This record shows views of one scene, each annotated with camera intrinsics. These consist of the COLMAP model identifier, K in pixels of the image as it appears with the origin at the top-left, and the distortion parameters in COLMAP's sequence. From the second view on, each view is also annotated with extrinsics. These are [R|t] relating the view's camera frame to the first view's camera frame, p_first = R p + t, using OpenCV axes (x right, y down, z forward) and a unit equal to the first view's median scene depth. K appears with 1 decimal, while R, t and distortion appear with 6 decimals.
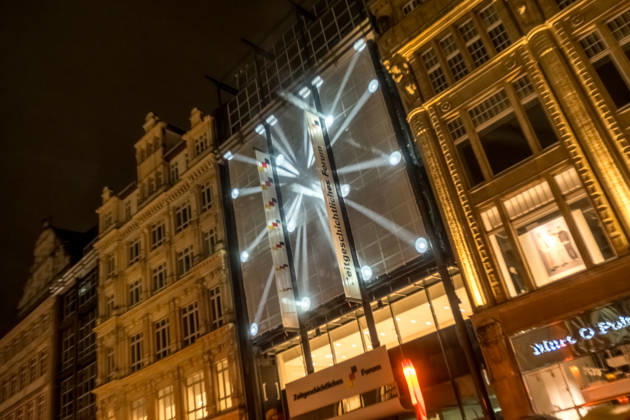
lens RADIAL K [[537.3, 0, 316.8], [0, 537.3, 210.5], [0, 0, 1]] dist [-0.030236, 0.013701]
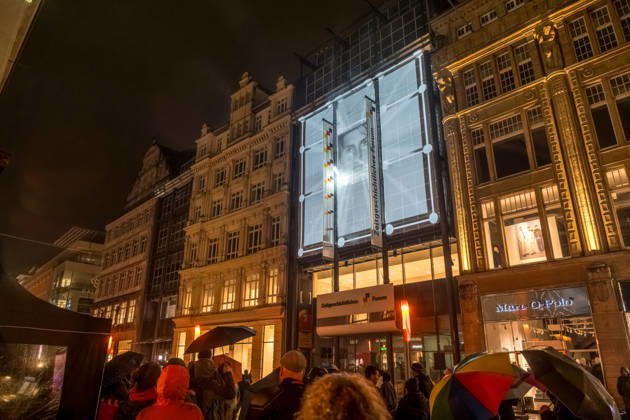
lens RADIAL K [[438.3, 0, 318.9], [0, 438.3, 215.0], [0, 0, 1]] dist [-0.035950, 0.012906]
pose [[0.981883, 0.178355, -0.063993, -0.017438], [-0.167398, 0.974702, 0.148099, -0.050464], [0.088788, -0.134703, 0.986900, -0.101272]]
